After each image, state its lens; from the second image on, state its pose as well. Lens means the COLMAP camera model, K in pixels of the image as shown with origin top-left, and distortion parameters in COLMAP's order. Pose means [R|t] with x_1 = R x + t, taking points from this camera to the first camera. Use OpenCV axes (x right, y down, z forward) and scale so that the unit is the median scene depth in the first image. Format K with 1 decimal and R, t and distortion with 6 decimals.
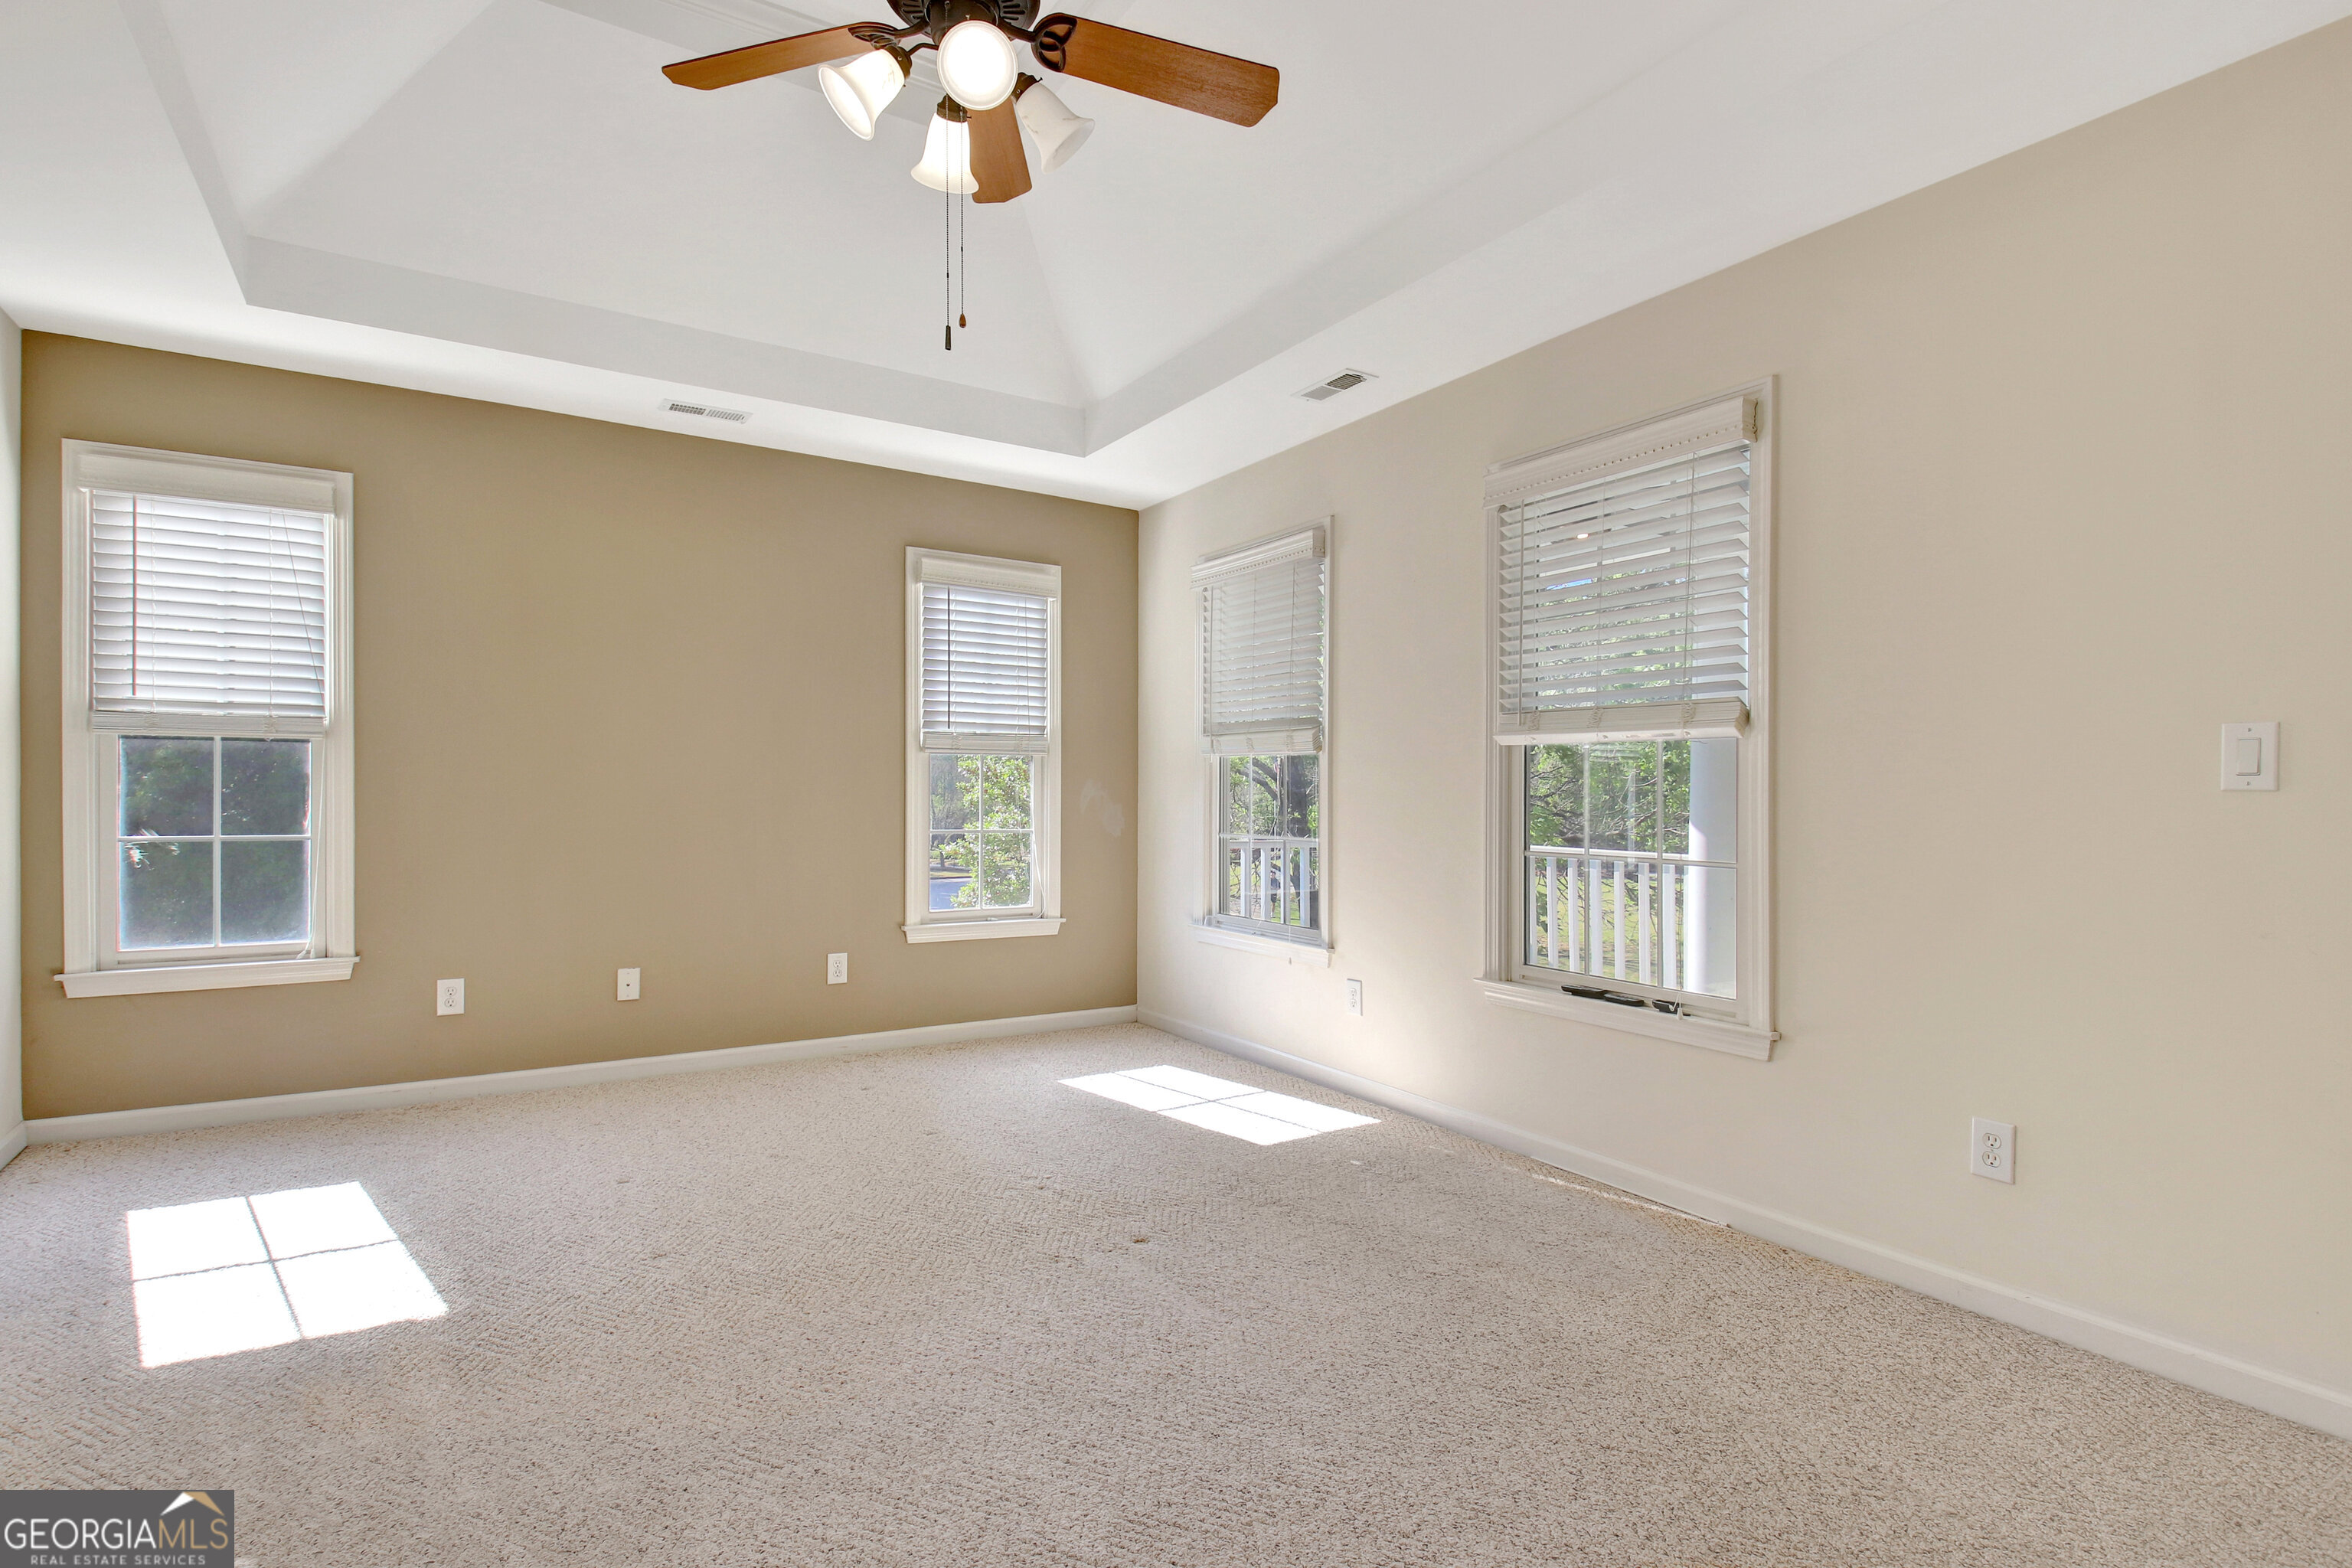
lens RADIAL K [[1133.5, 0, 1182.6], [0, 1133.5, 799.3], [0, 0, 1]] dist [0.036246, -0.038310]
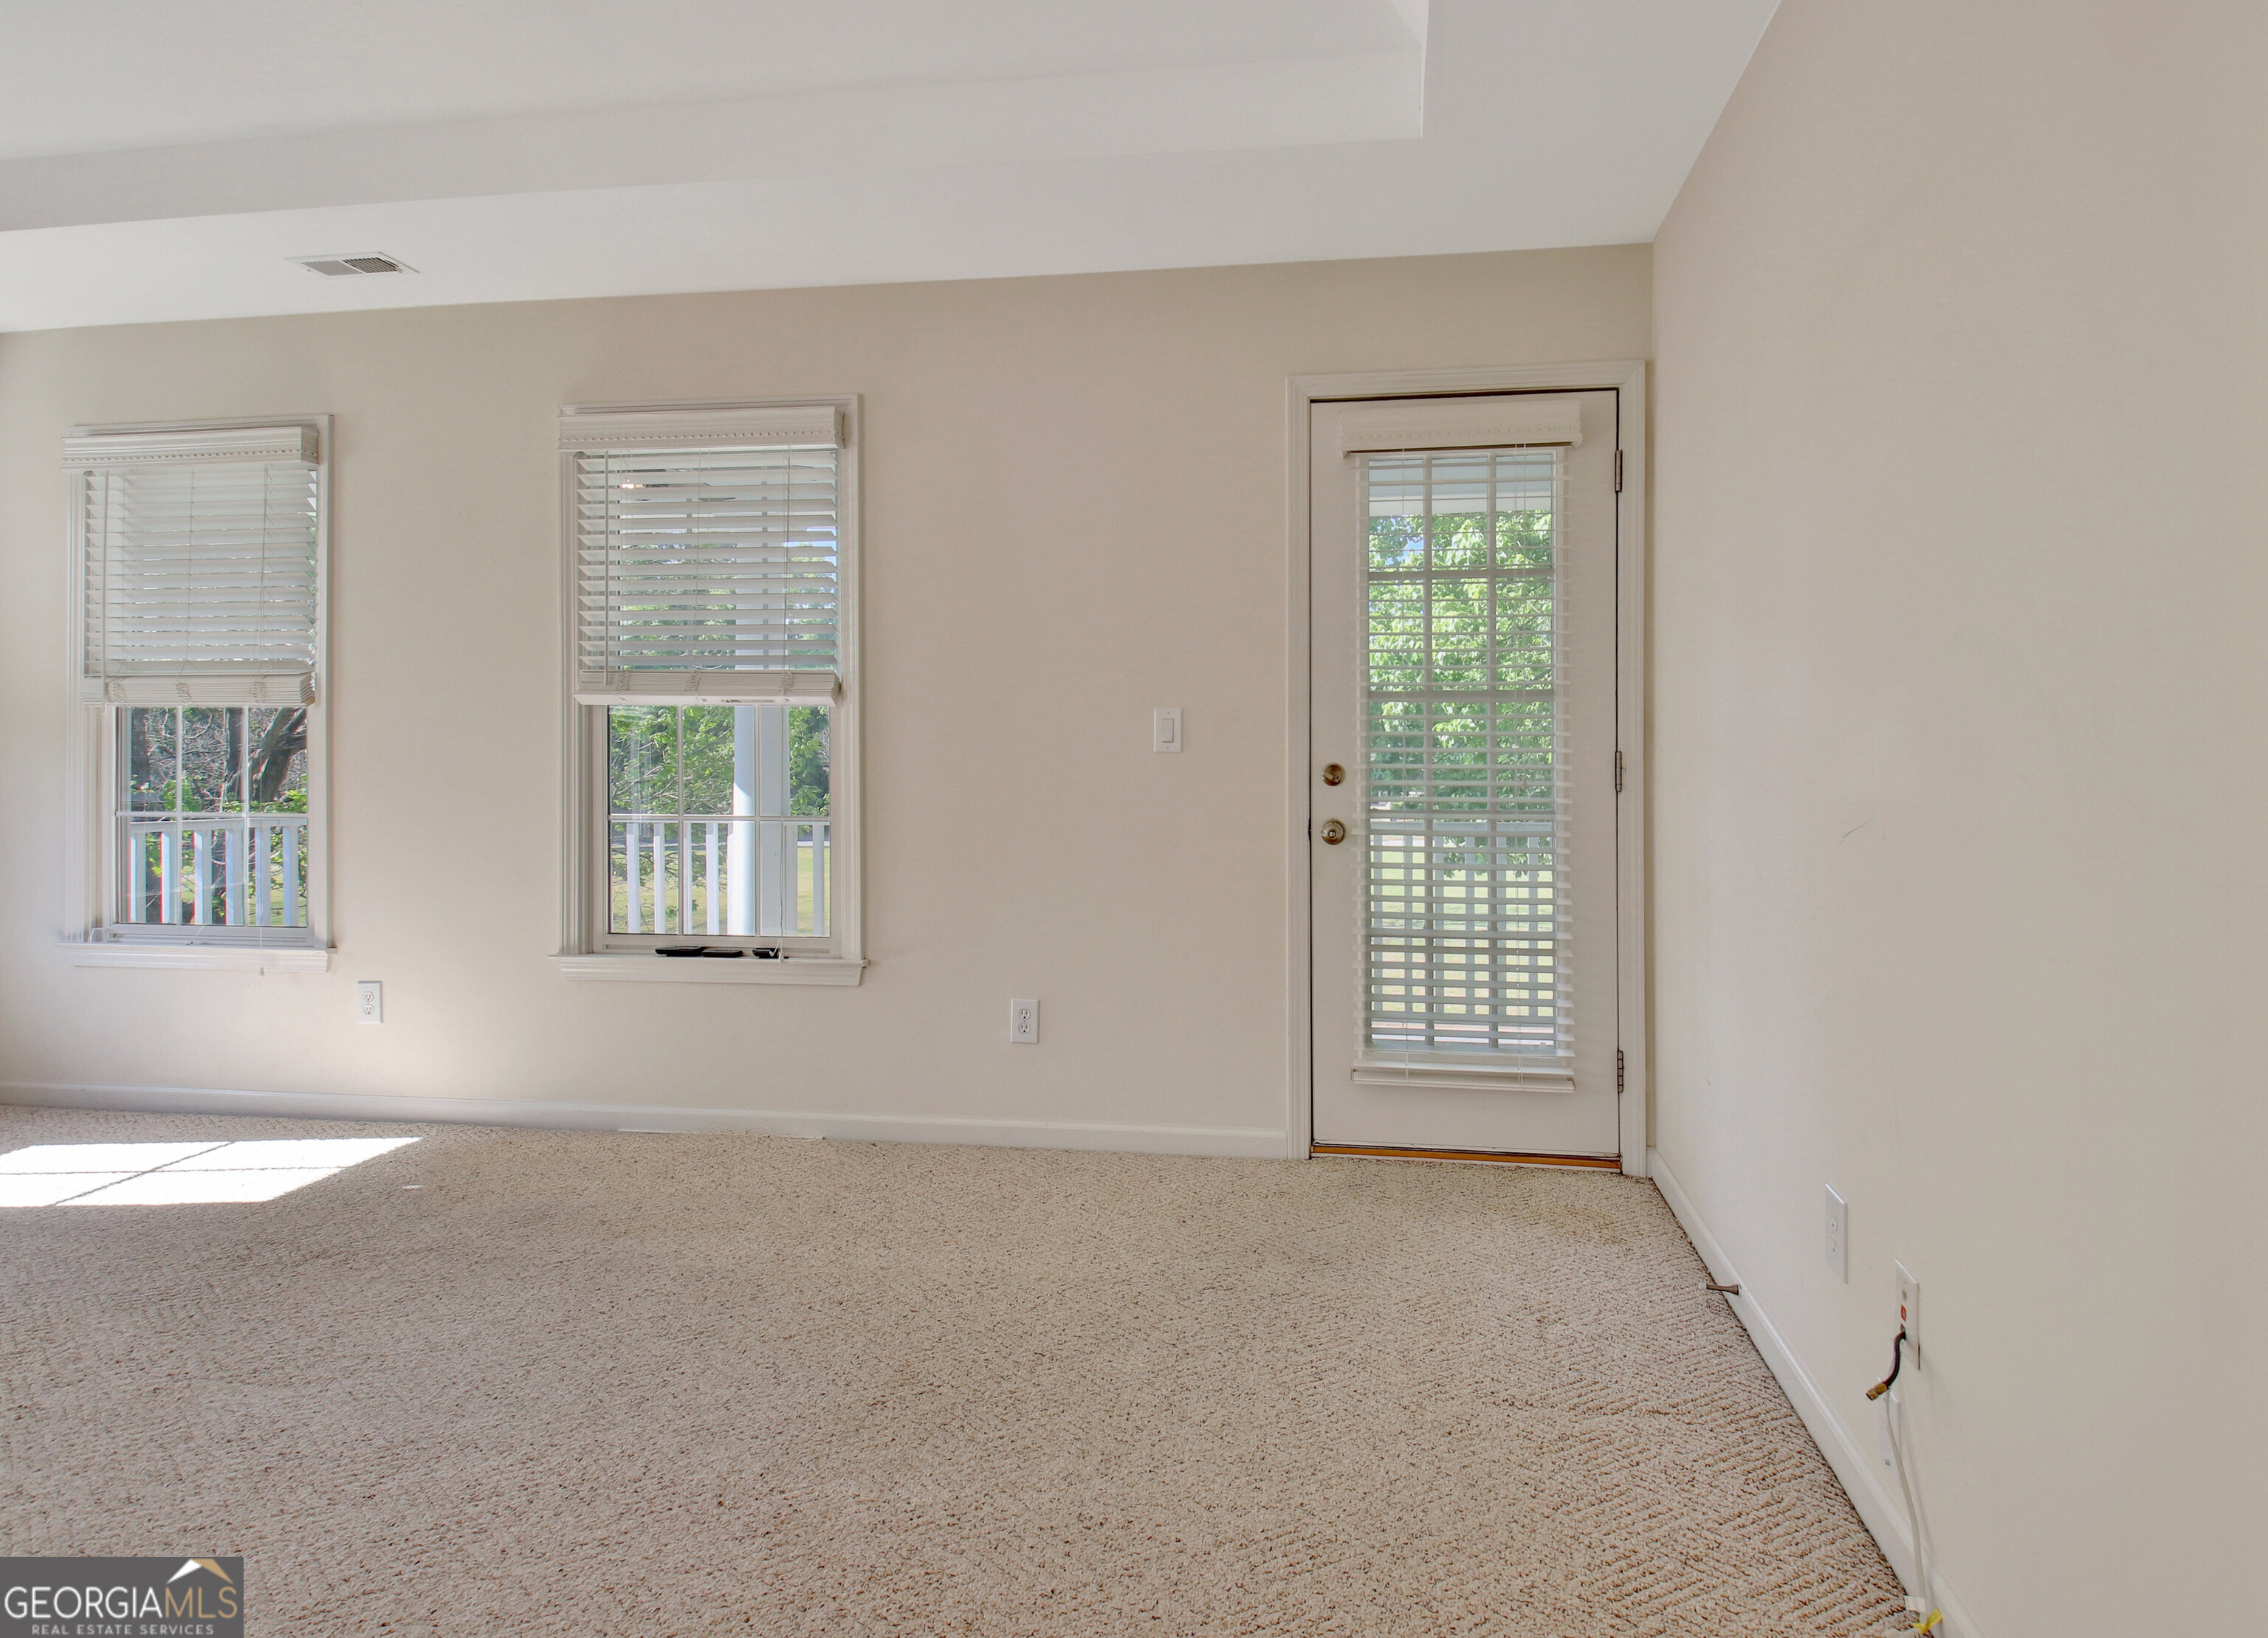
lens RADIAL K [[1163.8, 0, 1230.1], [0, 1163.8, 767.3], [0, 0, 1]] dist [0.032353, -0.027185]
pose [[0.637304, -0.010716, 0.770538, -0.145232], [0.007272, 0.999942, 0.007892, 0.000781], [-0.770578, 0.000574, 0.637345, -0.043014]]
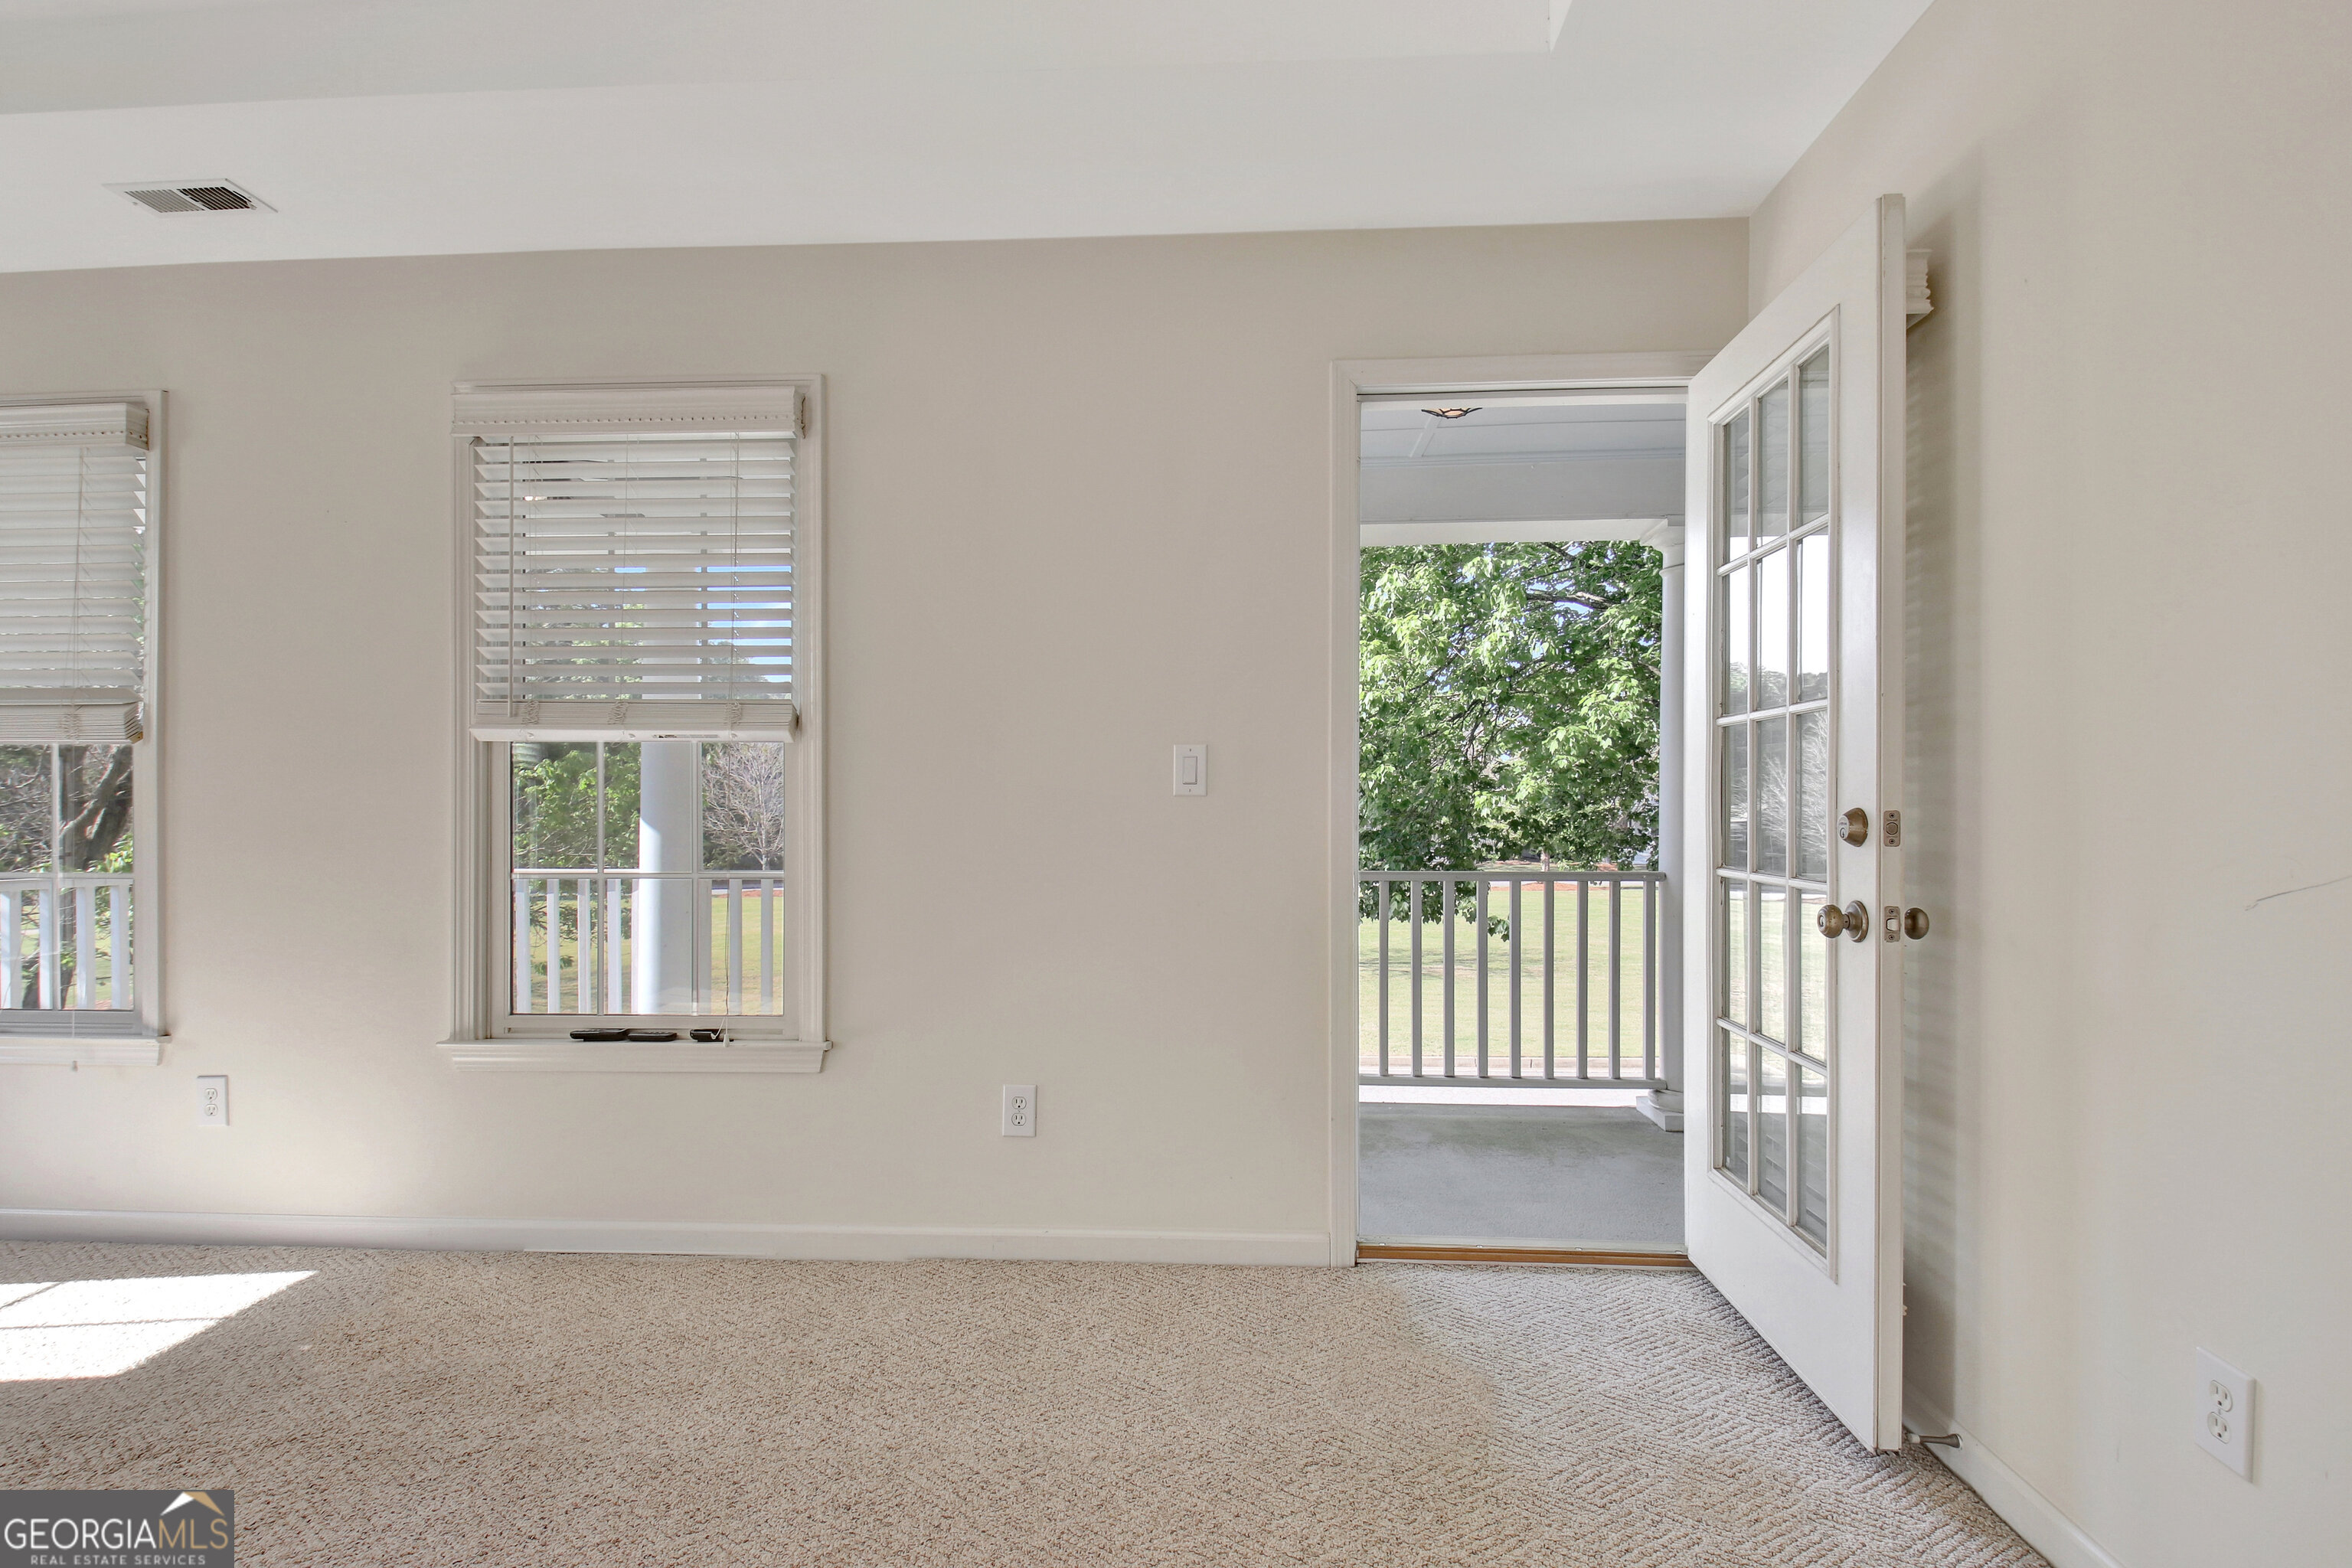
lens RADIAL K [[1129.5, 0, 1173.7], [0, 1129.5, 802.9], [0, 0, 1]] dist [0.028530, -0.022110]
pose [[0.584657, -0.007592, 0.811245, -0.089597], [0.011691, 0.999931, 0.000932, 0.000133], [-0.811197, 0.008940, 0.584705, 0.165721]]
